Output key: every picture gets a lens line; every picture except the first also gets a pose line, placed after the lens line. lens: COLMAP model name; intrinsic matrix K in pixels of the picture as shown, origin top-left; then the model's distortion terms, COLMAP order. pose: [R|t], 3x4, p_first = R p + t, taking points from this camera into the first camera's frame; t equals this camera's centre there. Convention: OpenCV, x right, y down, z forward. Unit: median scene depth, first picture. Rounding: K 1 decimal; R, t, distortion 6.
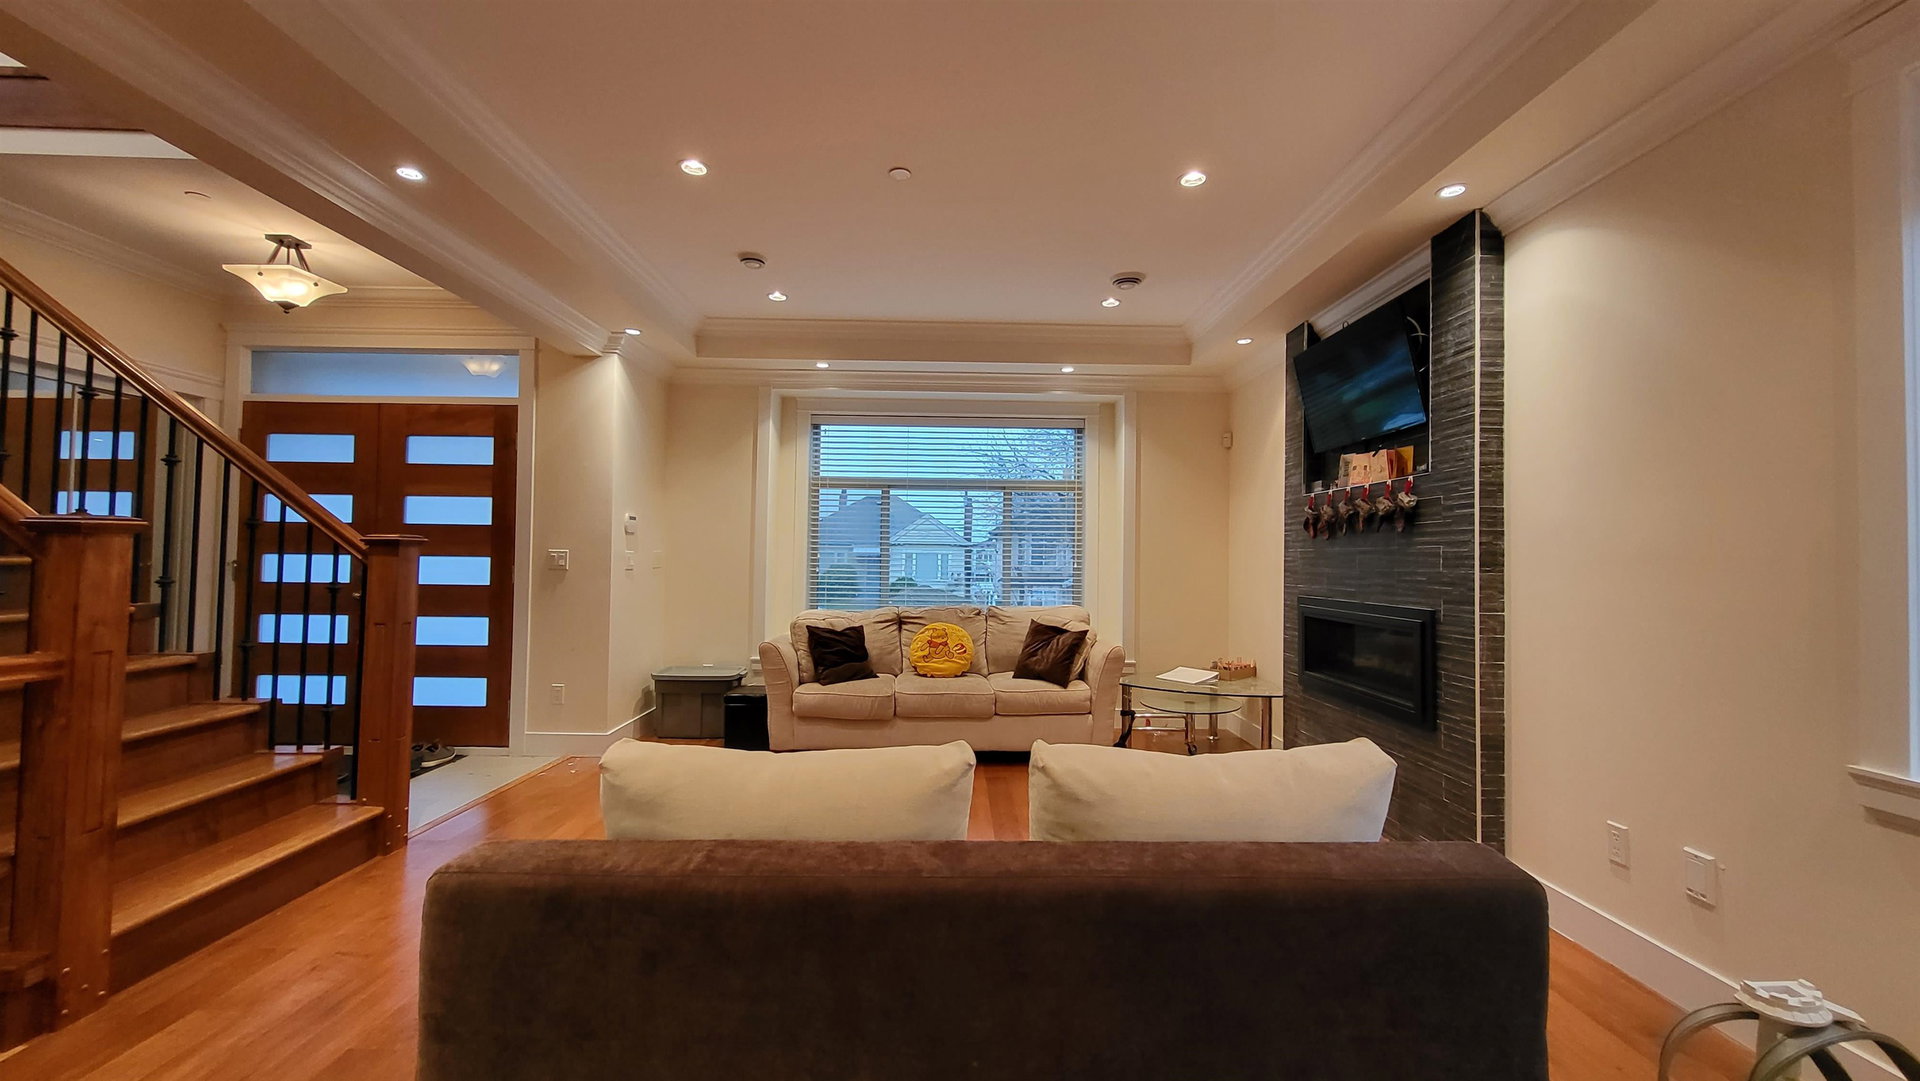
lens RADIAL K [[750.9, 0, 964.0], [0, 750.9, 538.7], [0, 0, 1]] dist [0.000514, -0.000021]
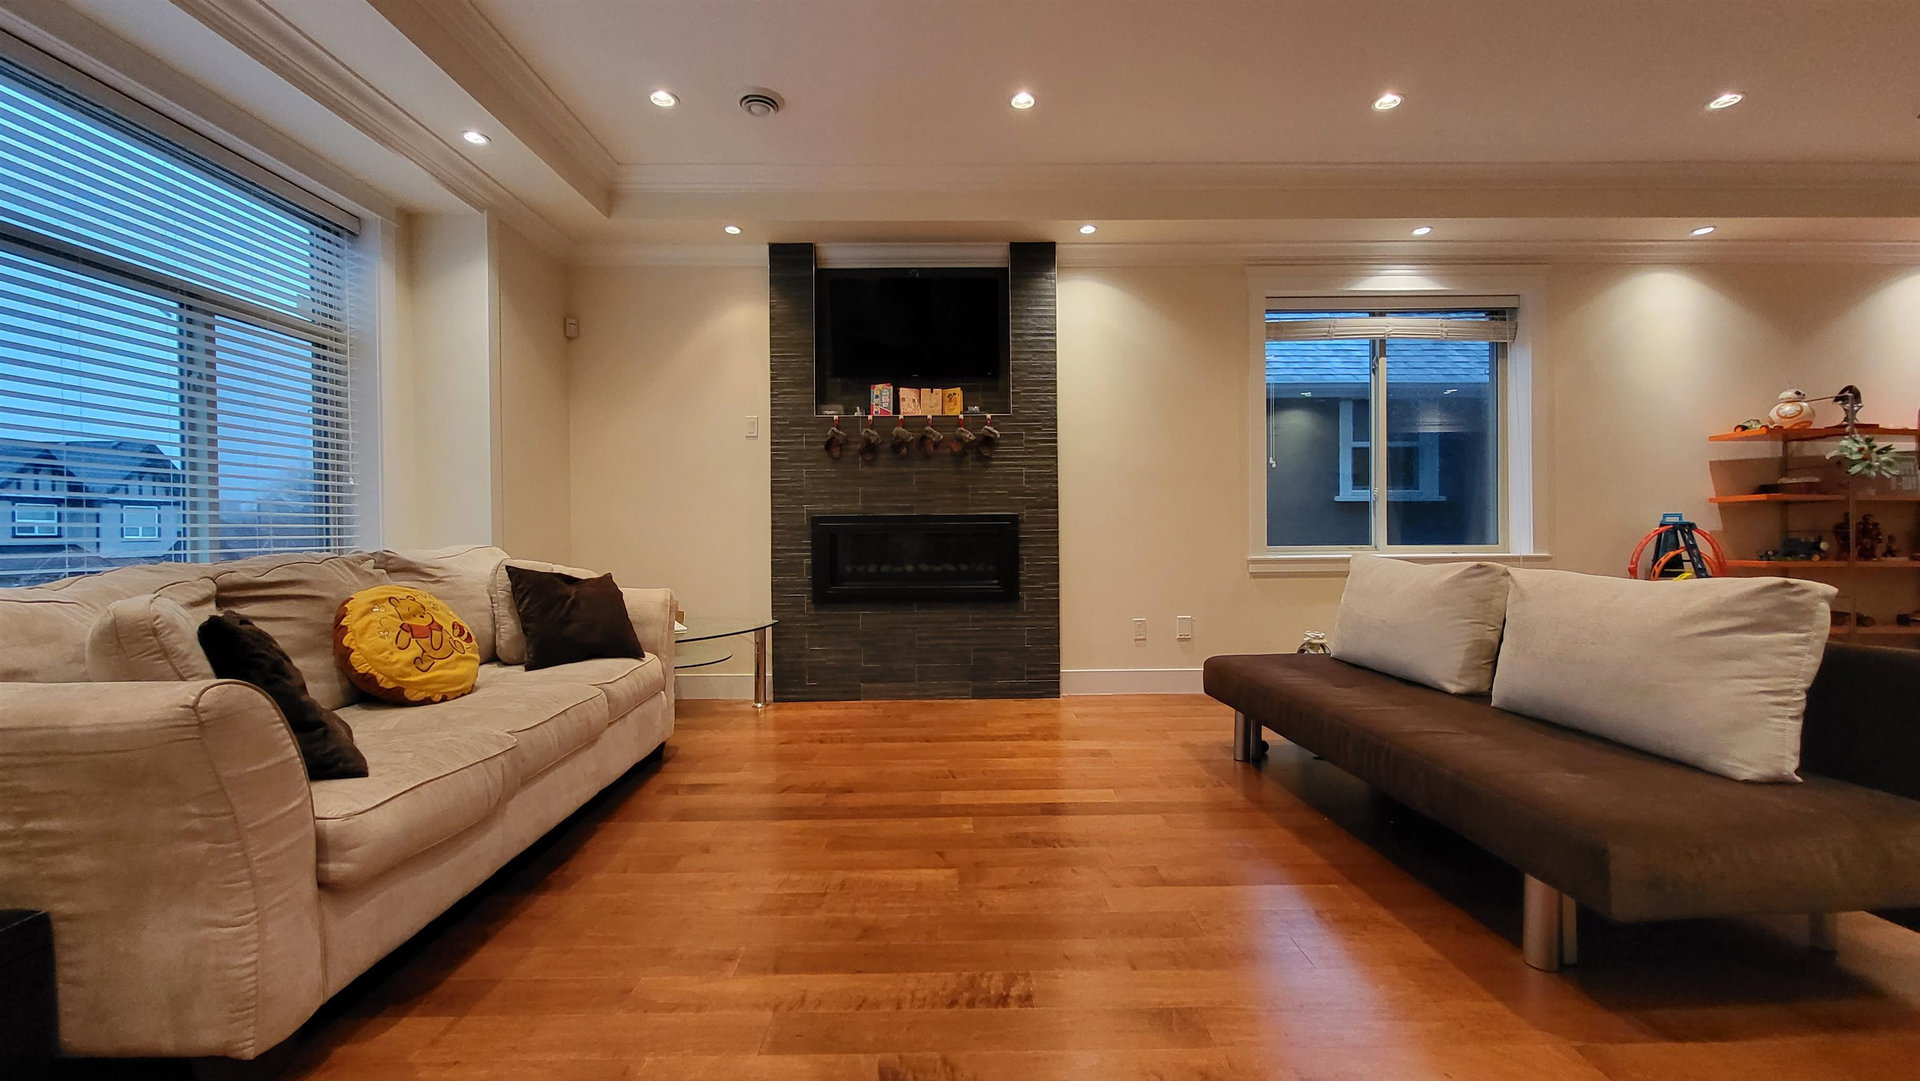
lens RADIAL K [[767.8, 0, 960.8], [0, 767.8, 535.0], [0, 0, 1]] dist [0.001506, -0.000151]
pose [[0.015594, -0.017123, 0.999732, -0.579725], [-0.018894, 0.999670, 0.017417, 0.080641], [-0.999700, -0.019161, 0.015266, 0.784388]]
